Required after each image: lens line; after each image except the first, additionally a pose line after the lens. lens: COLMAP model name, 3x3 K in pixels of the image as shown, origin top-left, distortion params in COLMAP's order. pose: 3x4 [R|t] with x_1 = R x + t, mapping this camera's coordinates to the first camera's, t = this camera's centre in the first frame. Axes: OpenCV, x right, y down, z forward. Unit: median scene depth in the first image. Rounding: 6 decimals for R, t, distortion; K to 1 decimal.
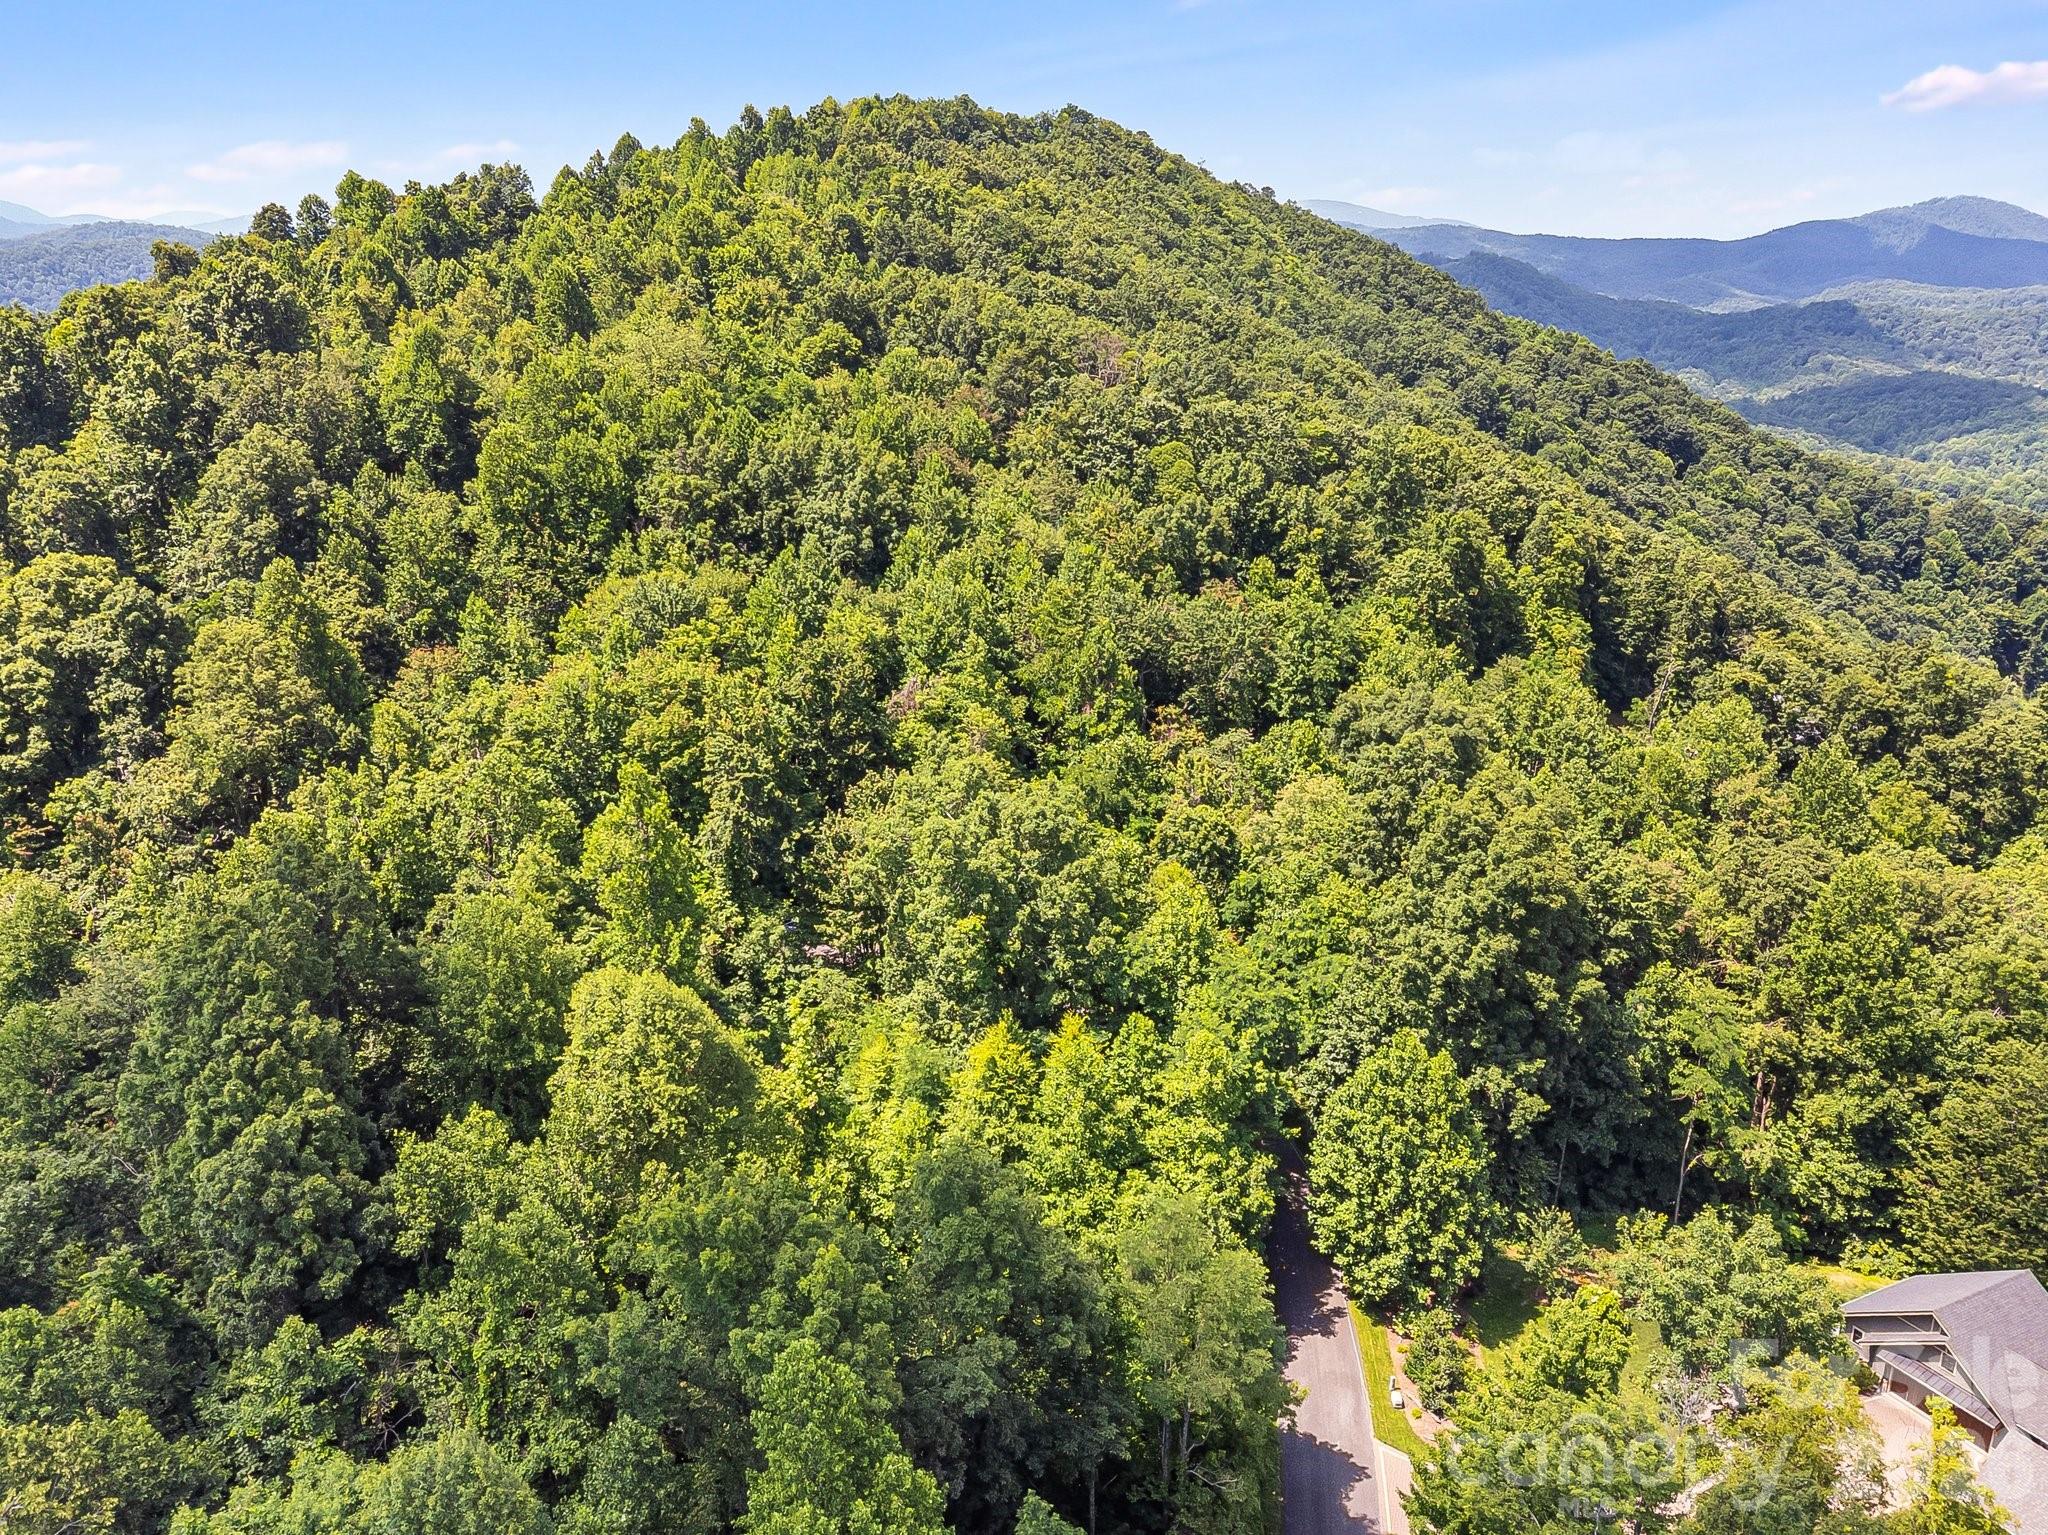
lens RADIAL K [[1665.9, 0, 1019.7], [0, 1665.9, 741.0], [0, 0, 1]] dist [0.036884, -0.012596]
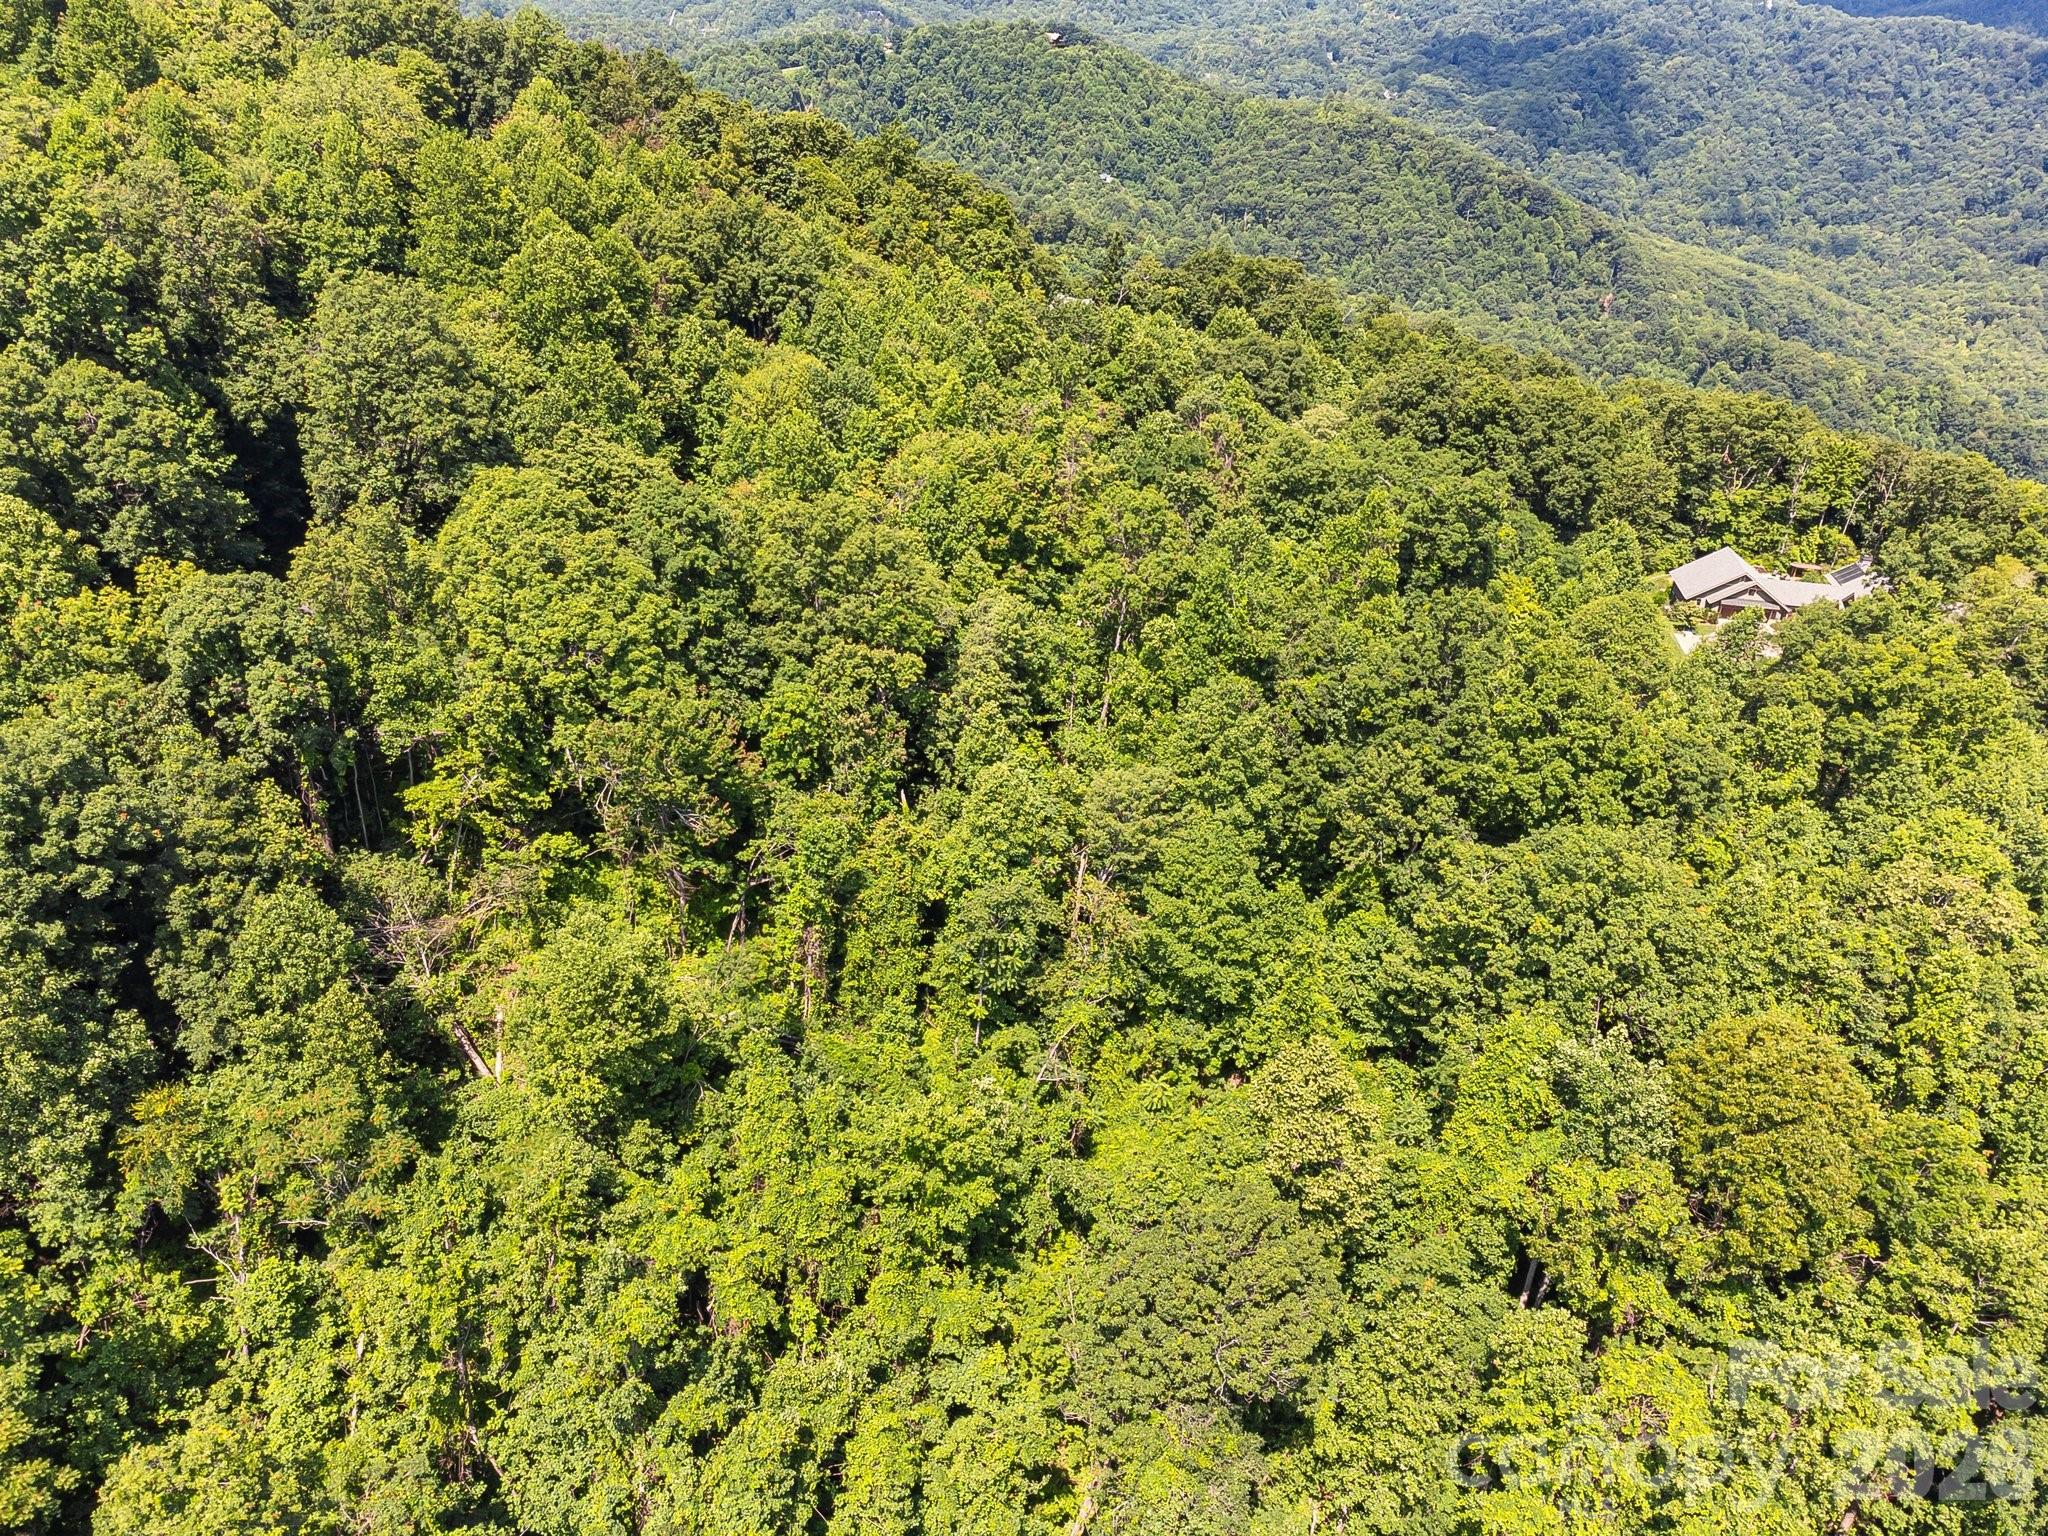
lens RADIAL K [[1554.1, 0, 1025.2], [0, 1554.1, 753.0], [0, 0, 1]] dist [0.011831, 0.016839]
pose [[0.584807, -0.378585, 0.717408, -0.908440], [0.180481, 0.922967, 0.339939, -0.177363], [-0.790840, -0.069320, 0.608085, 0.290089]]
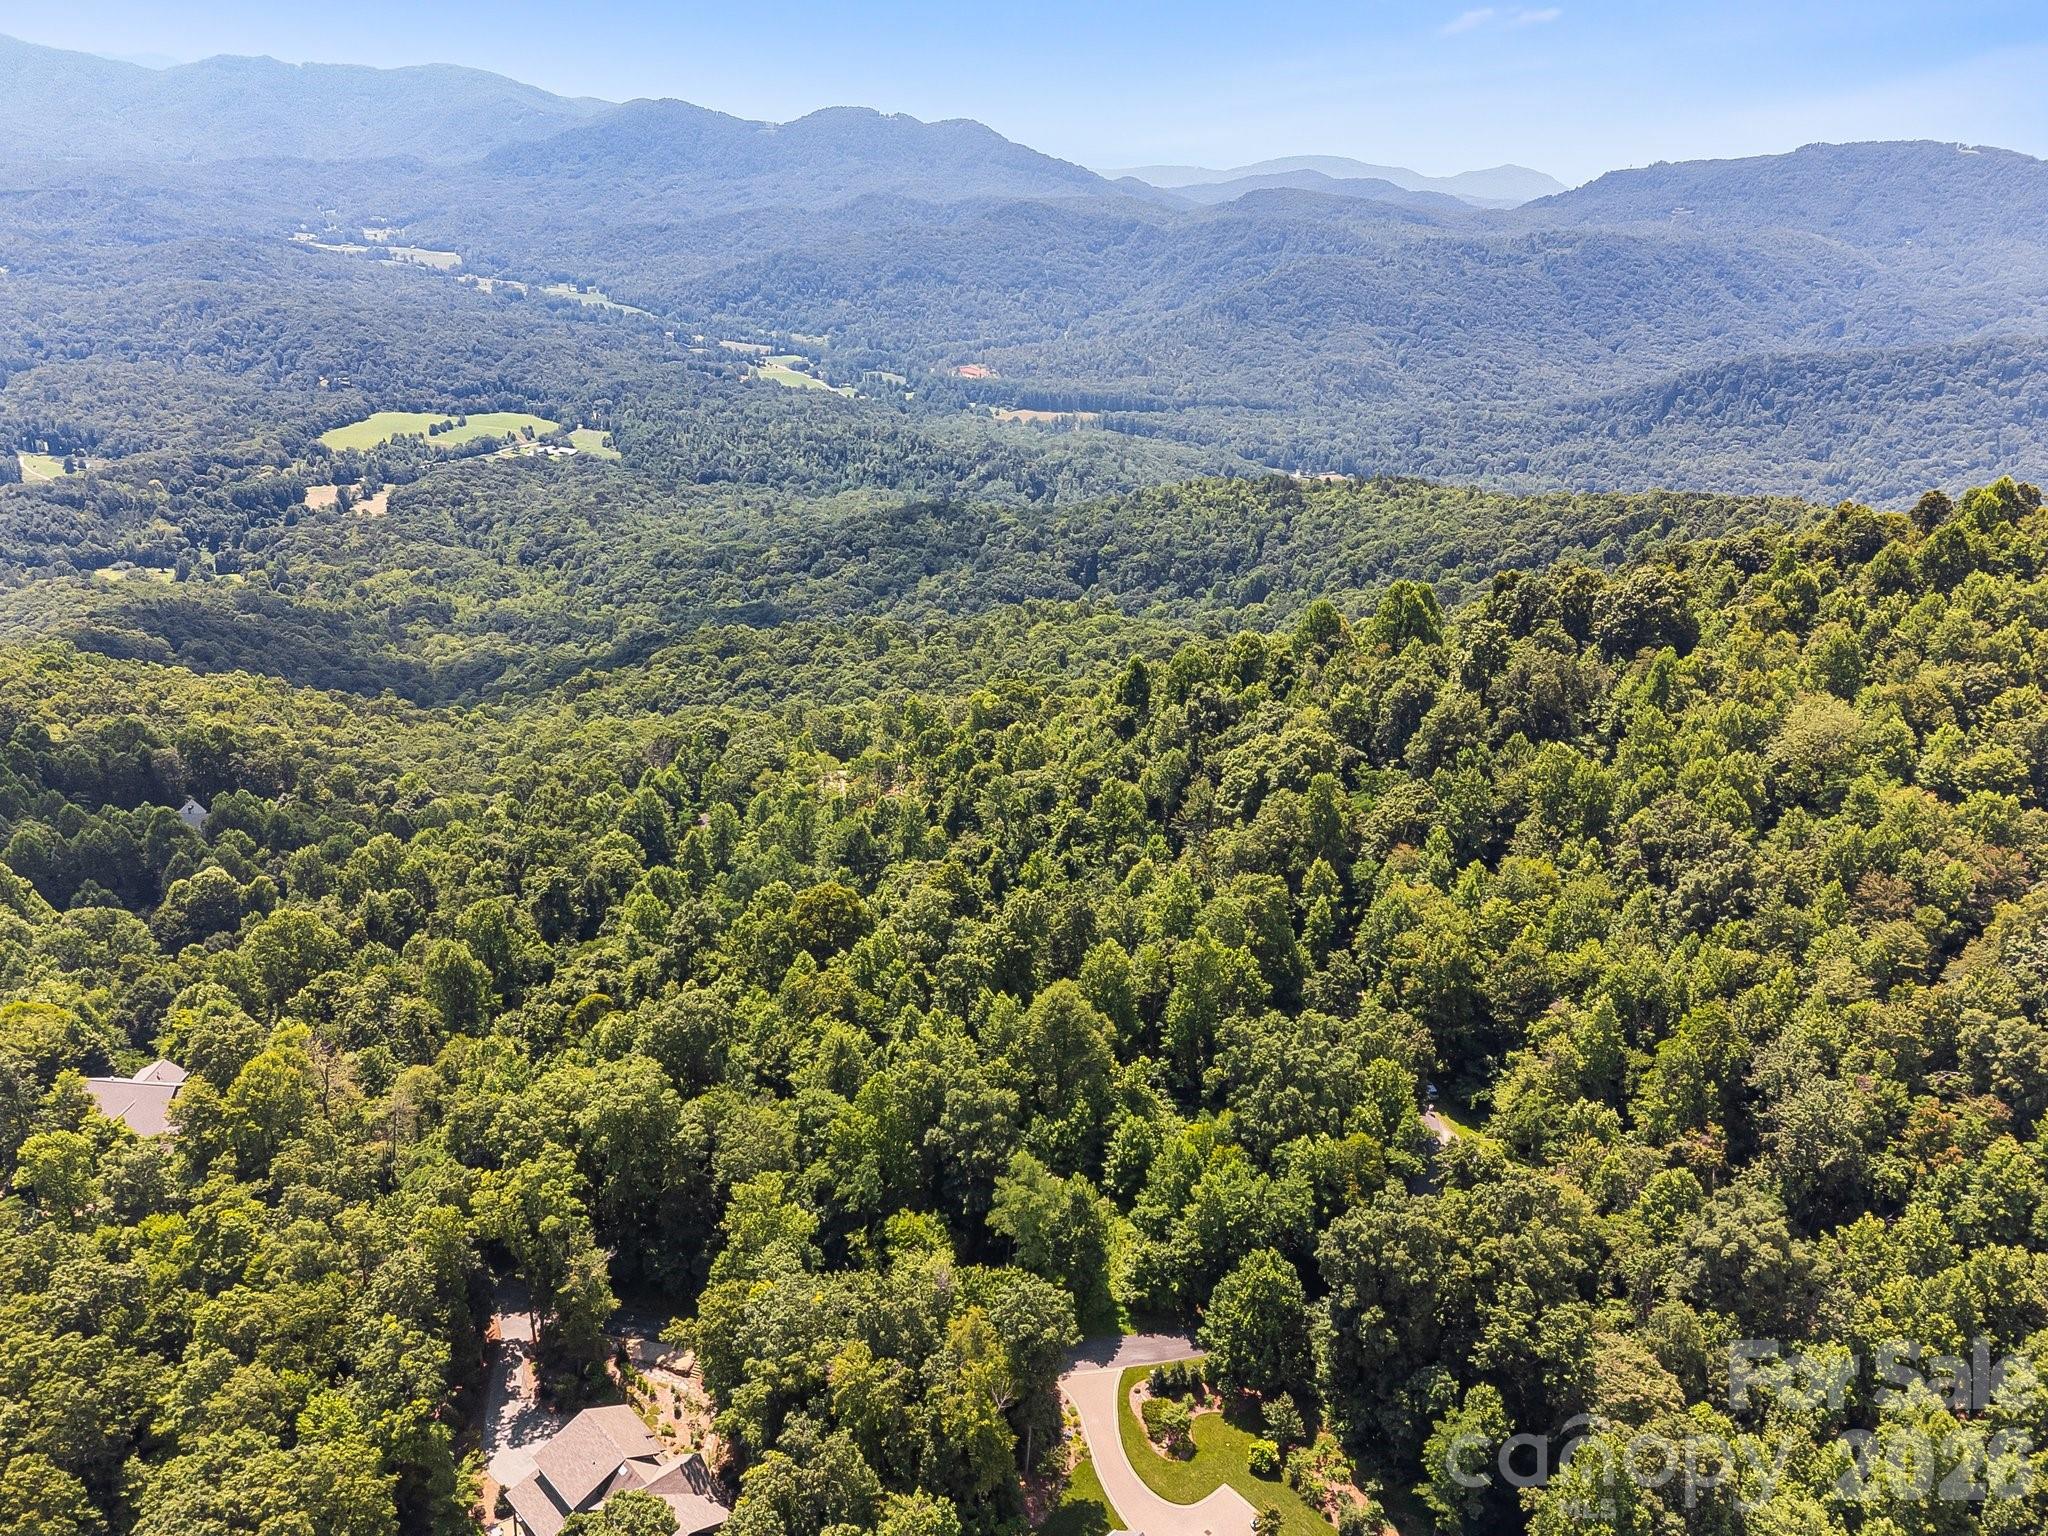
lens RADIAL K [[1578.6, 0, 1028.0], [0, 1578.6, 759.3], [0, 0, 1]] dist [0.018850, 0.003893]
pose [[0.256965, 0.373447, -0.891351, 0.950881], [-0.337811, 0.898849, 0.279202, -0.443065], [0.905457, 0.229363, 0.357128, 0.007623]]
